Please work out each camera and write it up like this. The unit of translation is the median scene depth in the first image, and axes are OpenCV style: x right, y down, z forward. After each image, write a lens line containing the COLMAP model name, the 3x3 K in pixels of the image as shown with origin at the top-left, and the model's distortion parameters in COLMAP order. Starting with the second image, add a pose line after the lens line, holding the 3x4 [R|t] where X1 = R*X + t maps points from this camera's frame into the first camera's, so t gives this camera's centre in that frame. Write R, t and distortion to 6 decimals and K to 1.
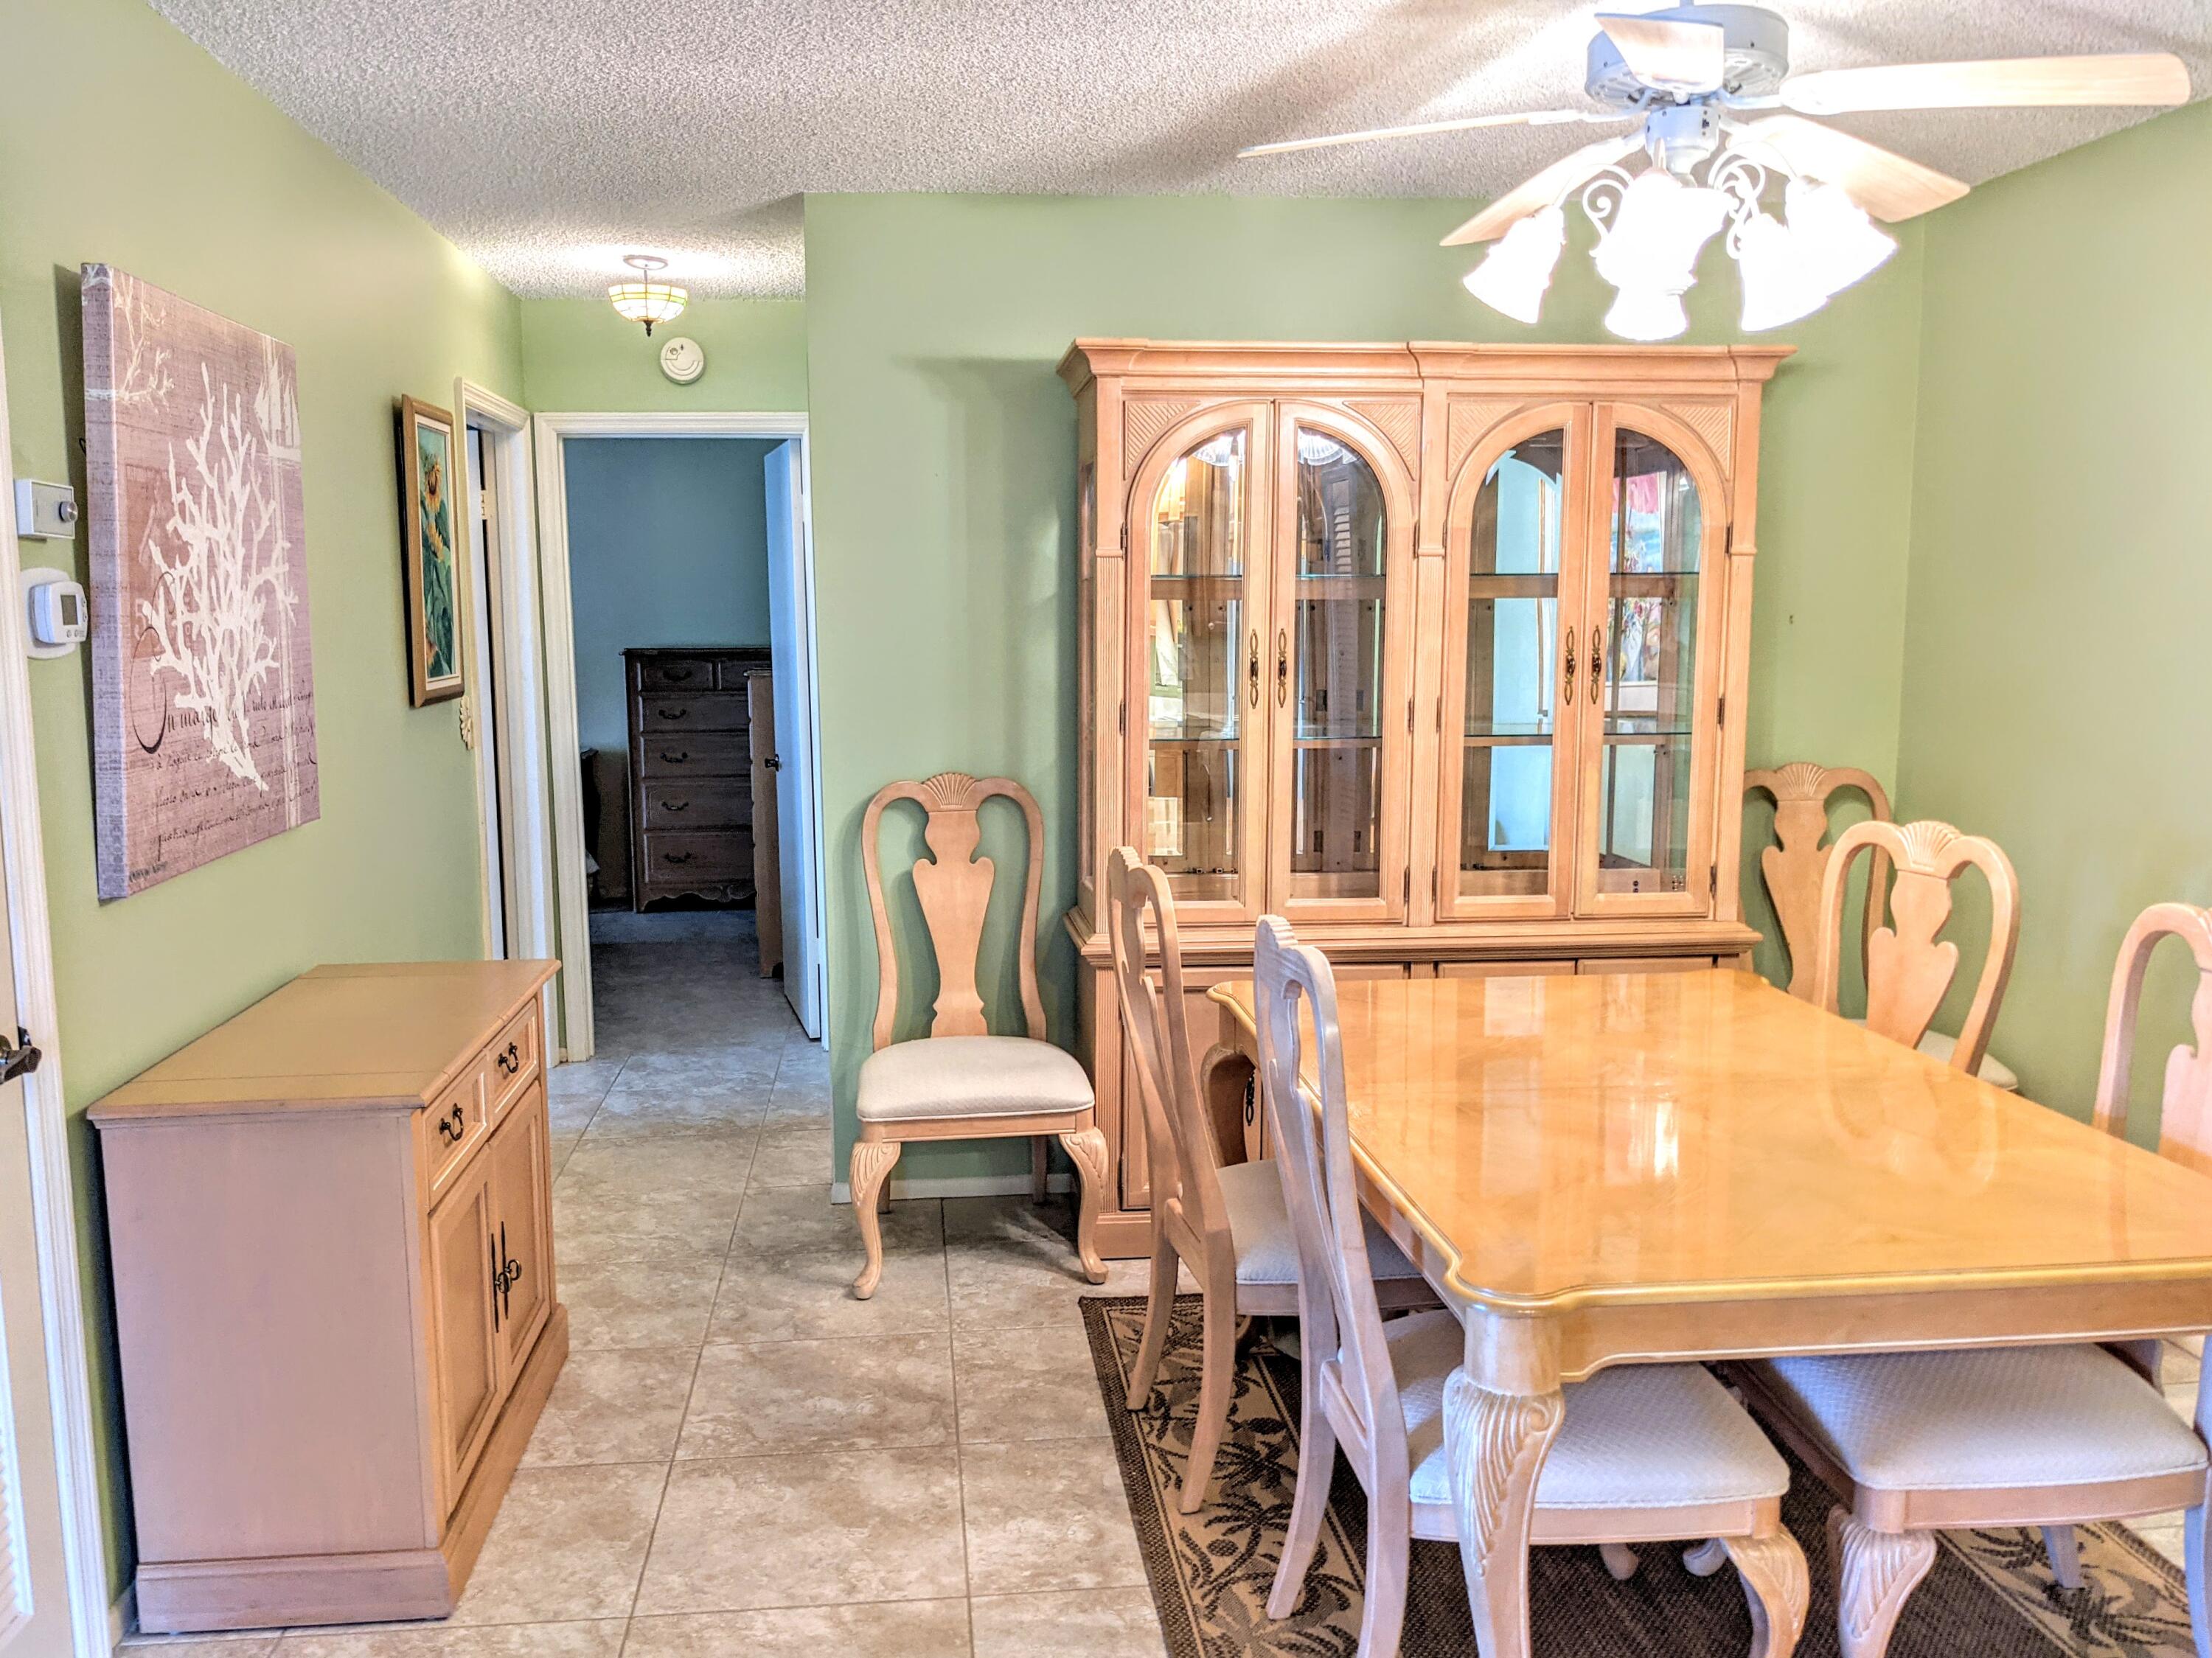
lens RADIAL K [[1802.9, 0, 1101.2], [0, 1802.9, 820.1], [0, 0, 1]] dist [0.056795, -0.087747]
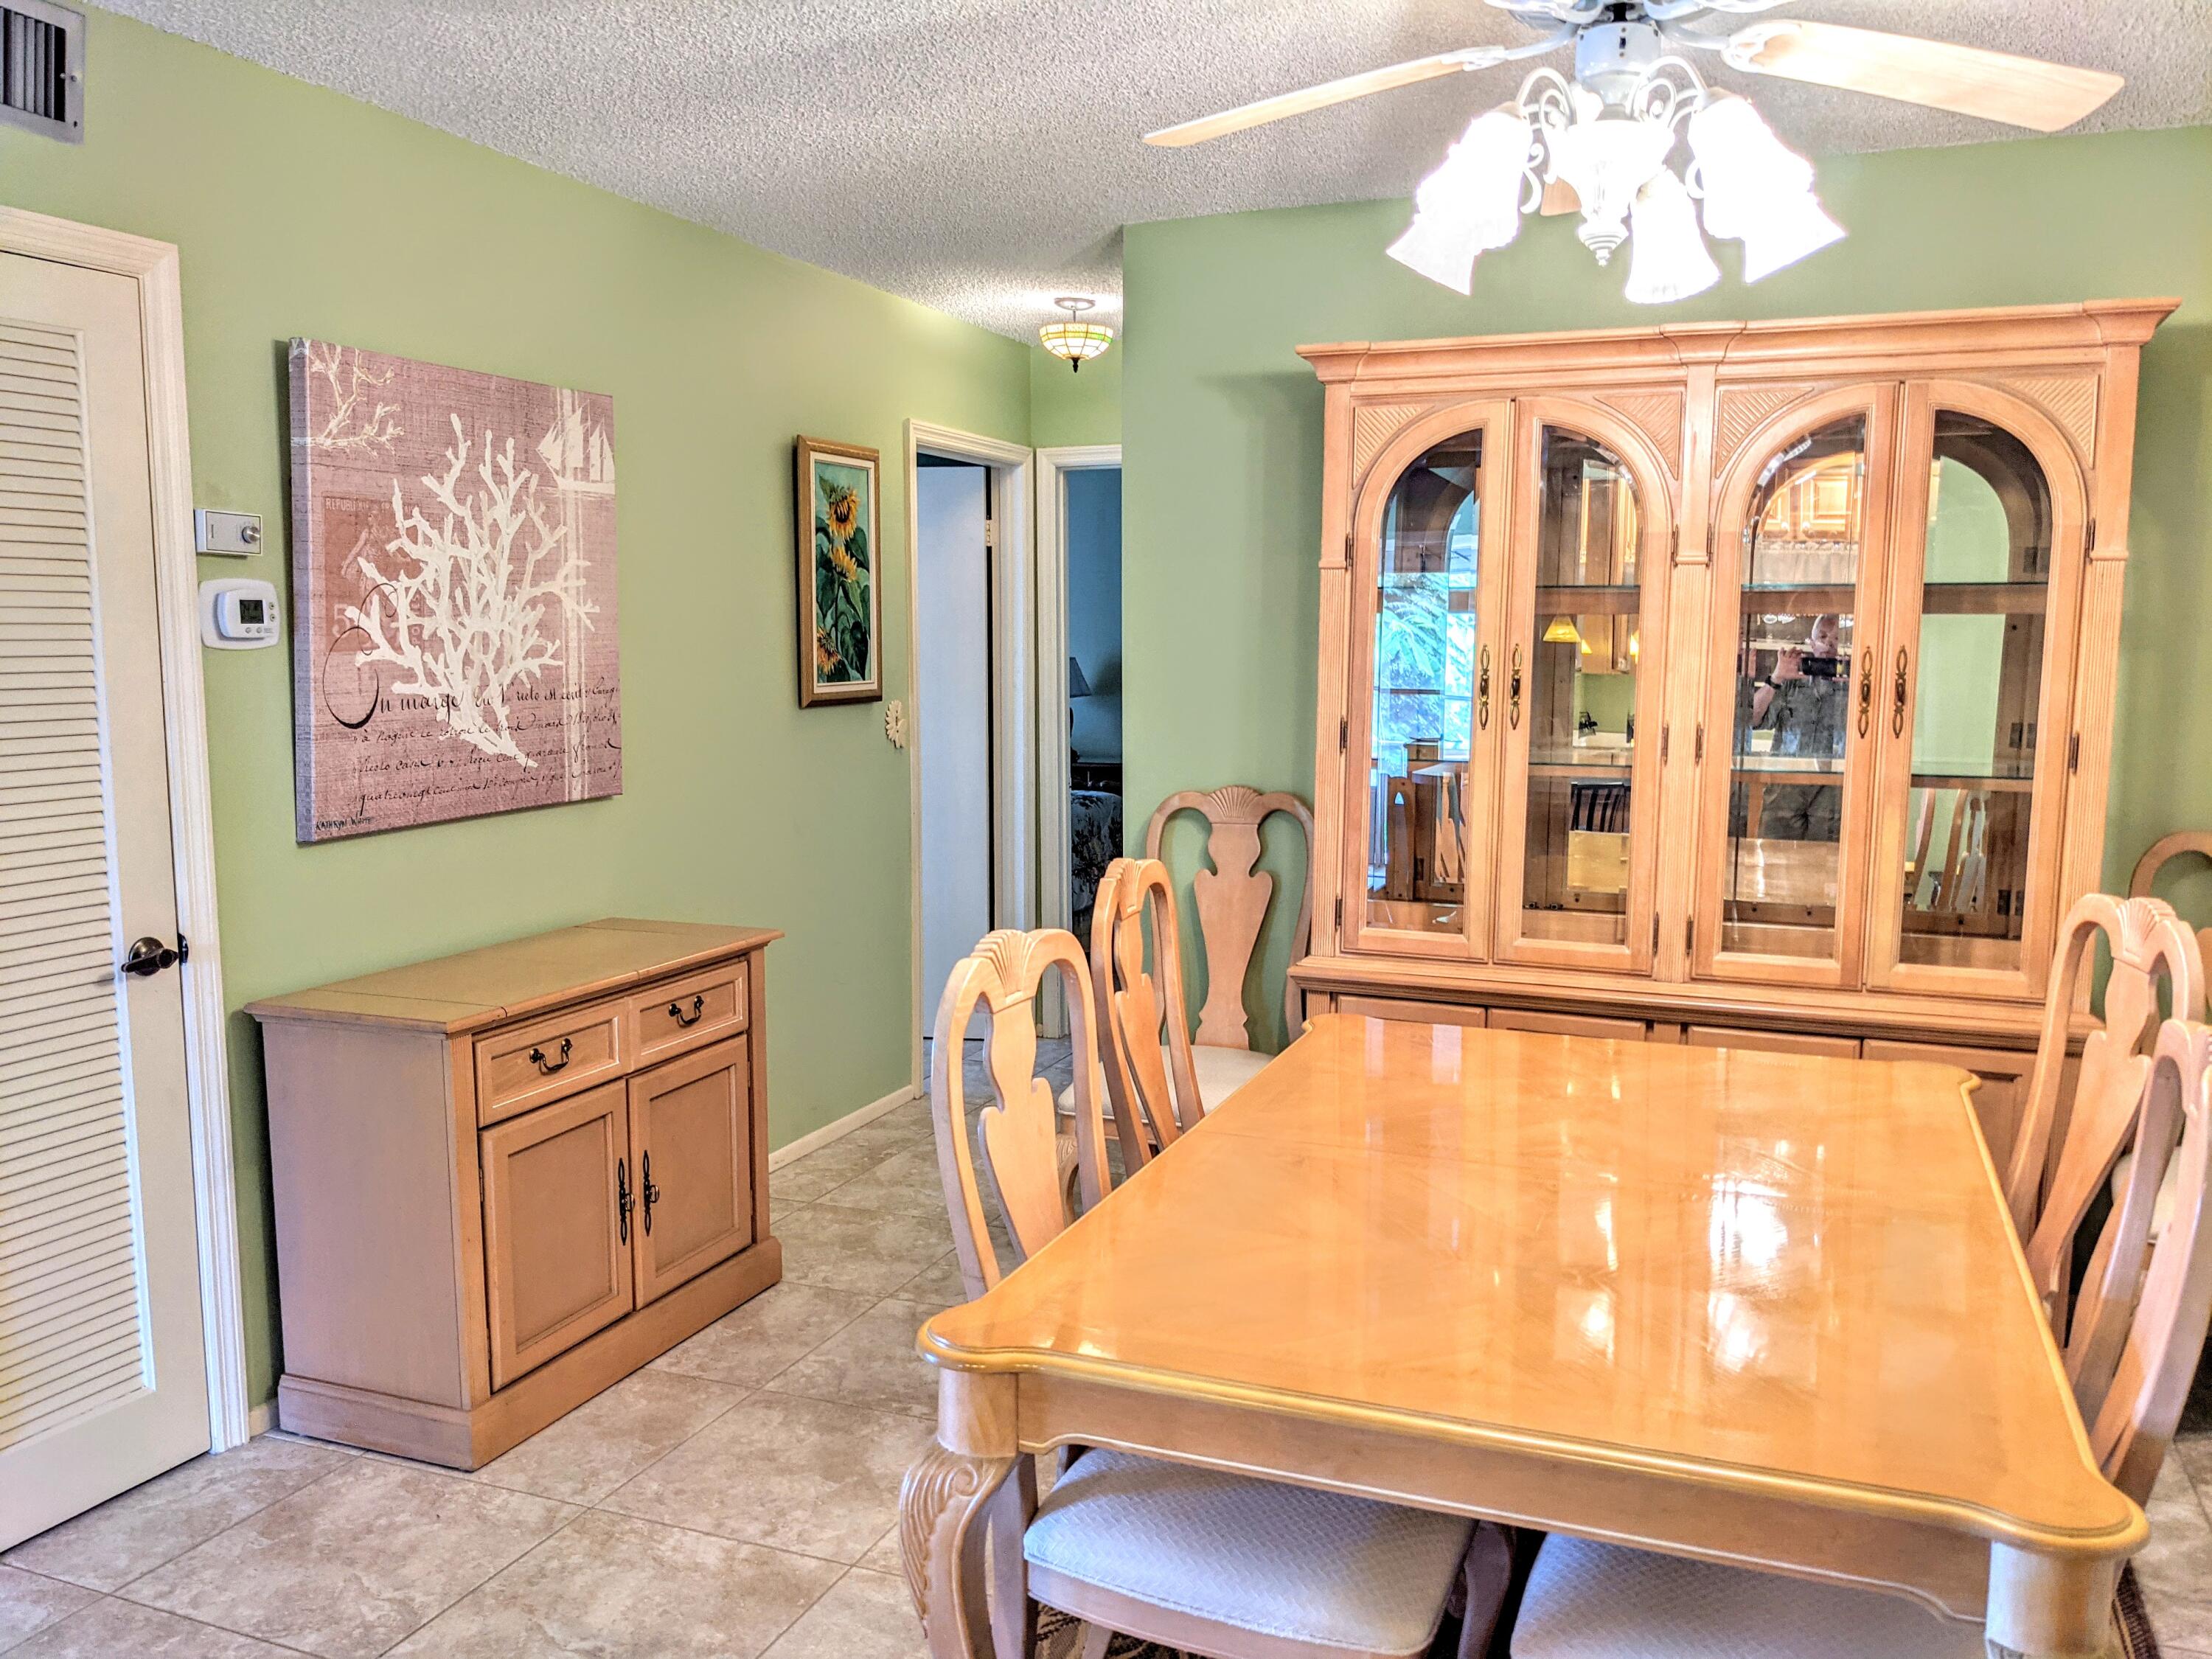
lens RADIAL K [[1748.6, 0, 1130.4], [0, 1748.6, 826.6], [0, 0, 1]] dist [0.063595, -0.111588]
pose [[0.889907, 0.057437, -0.452511, 0.425864], [-0.061095, 0.998111, 0.006541, -0.008577], [0.452032, 0.021825, 0.891735, 0.140690]]
